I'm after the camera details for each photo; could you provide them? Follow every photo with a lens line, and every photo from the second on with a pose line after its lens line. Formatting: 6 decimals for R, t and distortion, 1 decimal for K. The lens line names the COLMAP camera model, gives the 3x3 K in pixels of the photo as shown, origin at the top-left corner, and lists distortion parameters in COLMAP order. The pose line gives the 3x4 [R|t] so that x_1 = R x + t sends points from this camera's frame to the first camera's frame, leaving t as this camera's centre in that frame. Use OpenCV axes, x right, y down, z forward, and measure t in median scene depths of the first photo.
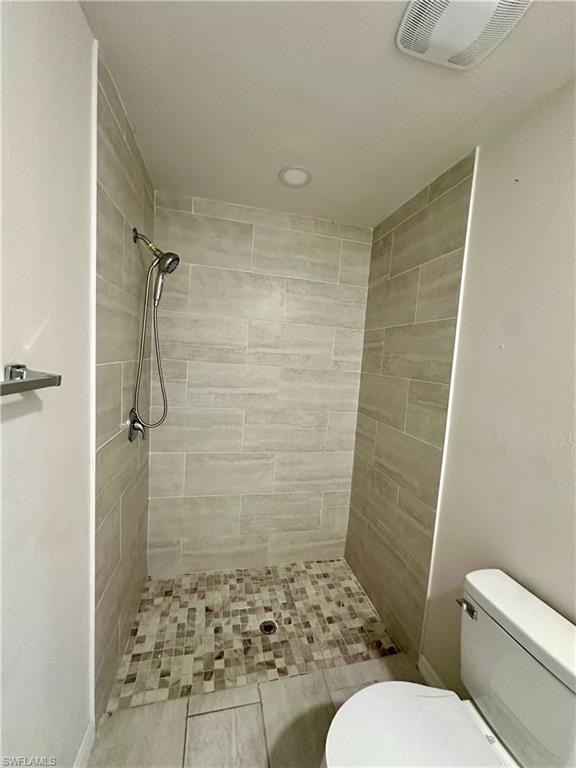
lens RADIAL K [[306.2, 0, 288.0], [0, 306.2, 384.0], [0, 0, 1]] dist [-0.003722, -0.000133]
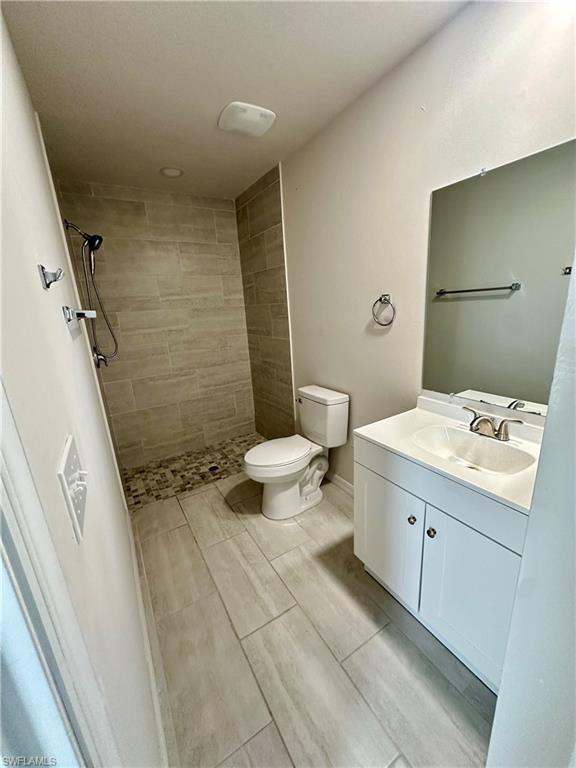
lens RADIAL K [[306.2, 0, 288.0], [0, 306.2, 384.0], [0, 0, 1]] dist [-0.003722, -0.000133]
pose [[0.942453, -0.196933, 0.270183, -0.037383], [0.148195, 0.970453, 0.190419, 0.084063], [-0.299700, -0.139422, 0.943791, -0.533260]]
